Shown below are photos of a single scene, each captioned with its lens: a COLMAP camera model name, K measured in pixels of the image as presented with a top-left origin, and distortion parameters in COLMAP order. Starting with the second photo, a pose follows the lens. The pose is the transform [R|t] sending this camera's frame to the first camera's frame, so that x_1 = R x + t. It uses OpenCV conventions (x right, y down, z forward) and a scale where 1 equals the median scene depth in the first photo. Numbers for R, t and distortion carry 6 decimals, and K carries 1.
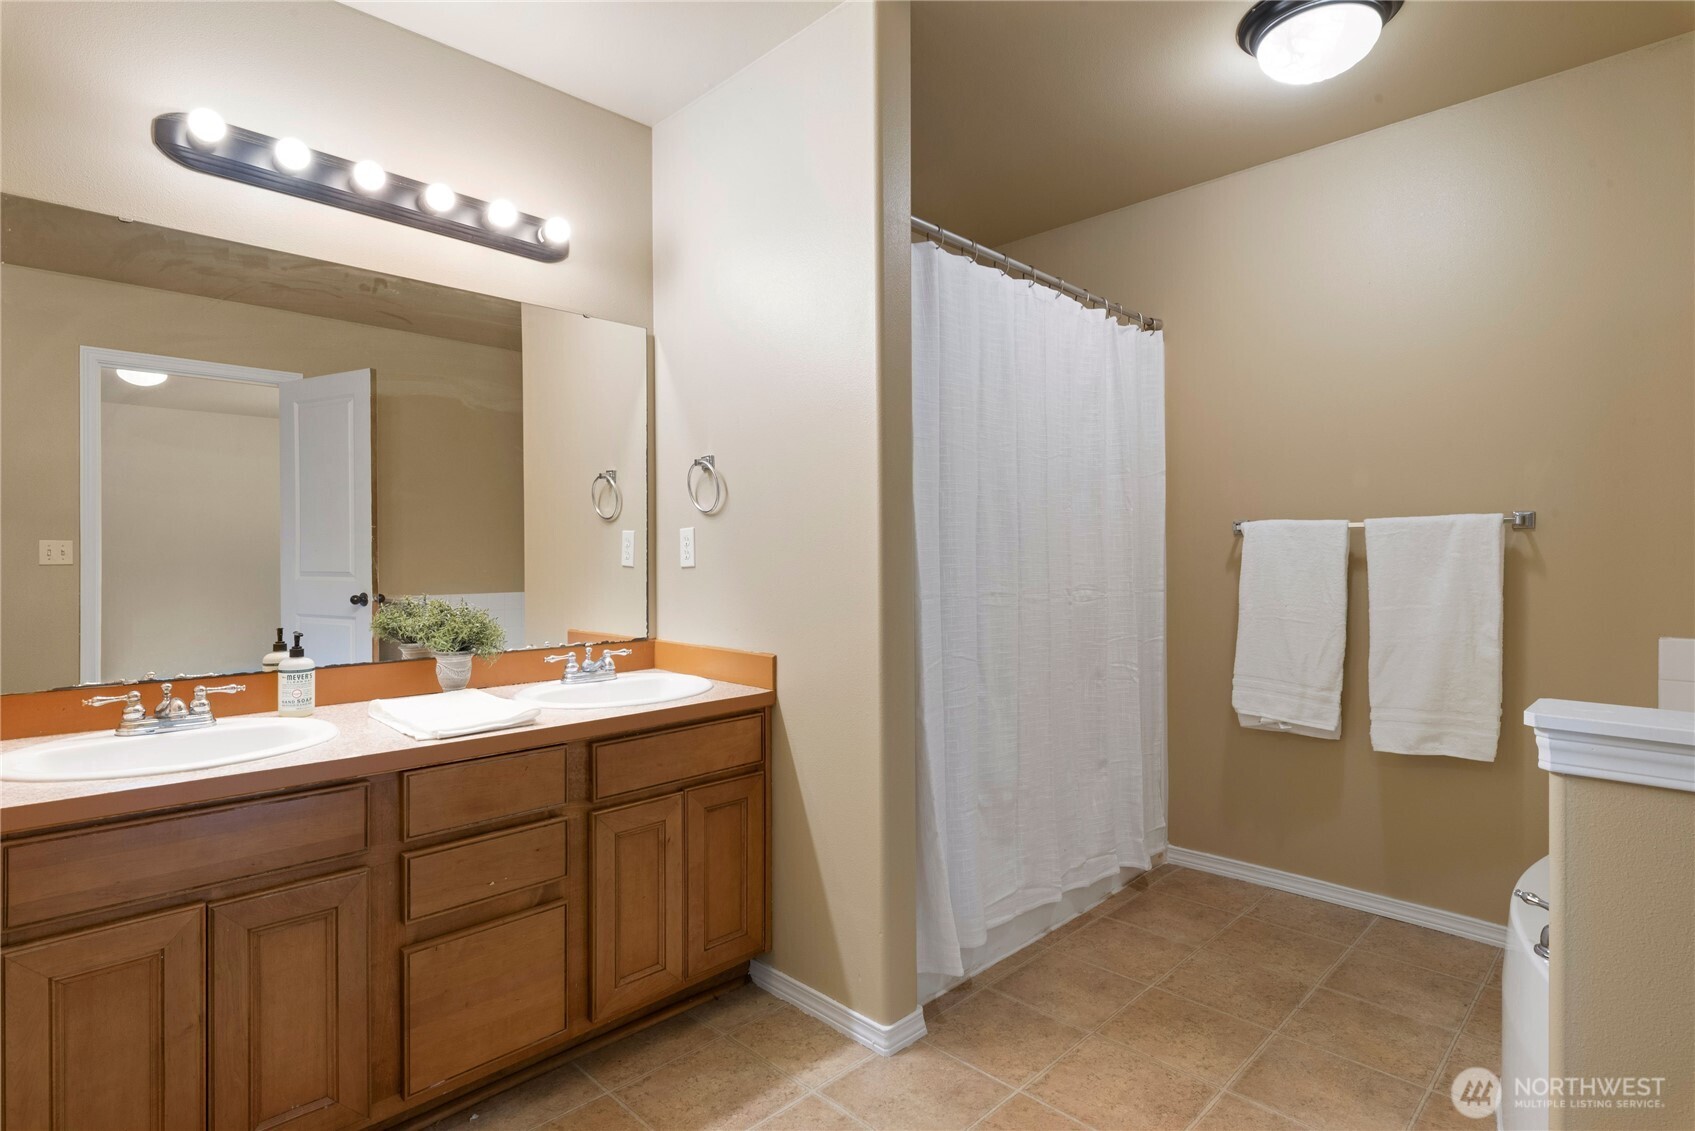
lens RADIAL K [[846.3, 0, 853.2], [0, 846.3, 560.8], [0, 0, 1]] dist [0.005596, 0.000399]
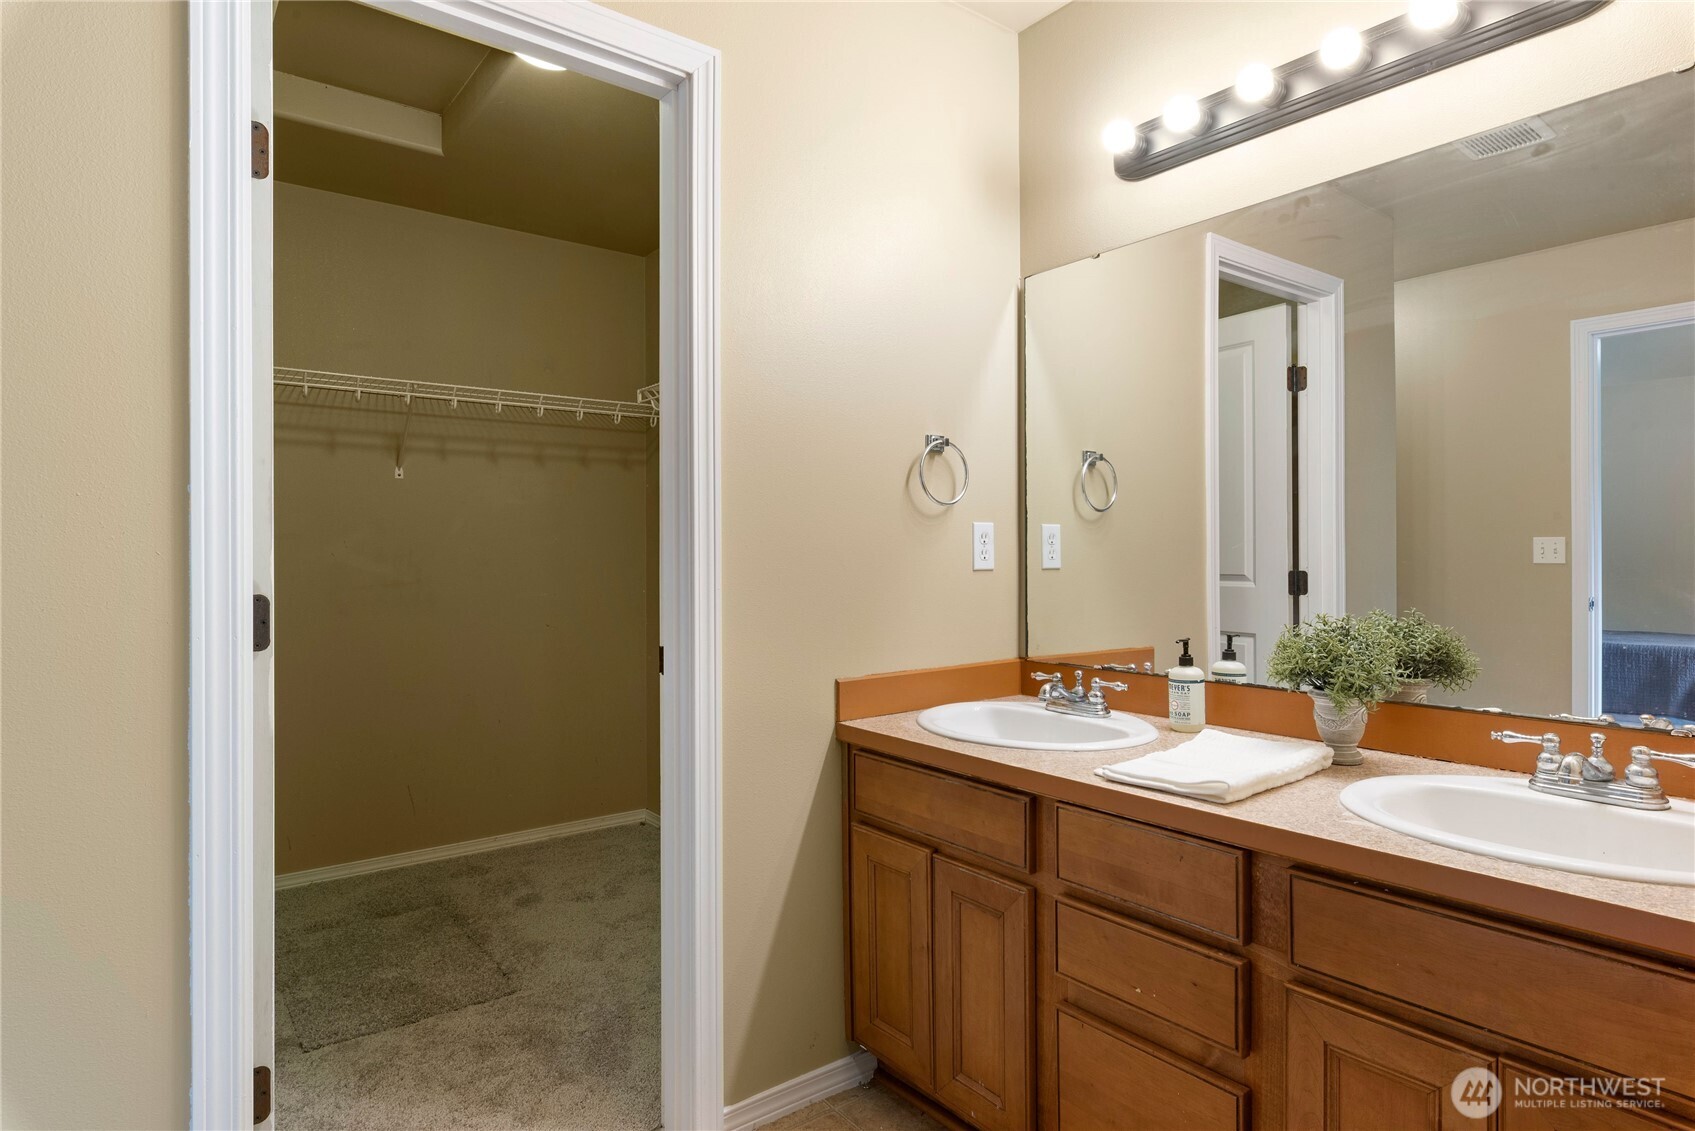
lens RADIAL K [[935.7, 0, 857.0], [0, 935.7, 565.8], [0, 0, 1]] dist [0.001508, 0.002216]
pose [[-0.138632, 0.011821, -0.990273, 0.387396], [-0.004685, 0.999910, 0.012592, -0.004846], [0.990333, 0.006385, -0.138564, 0.787449]]
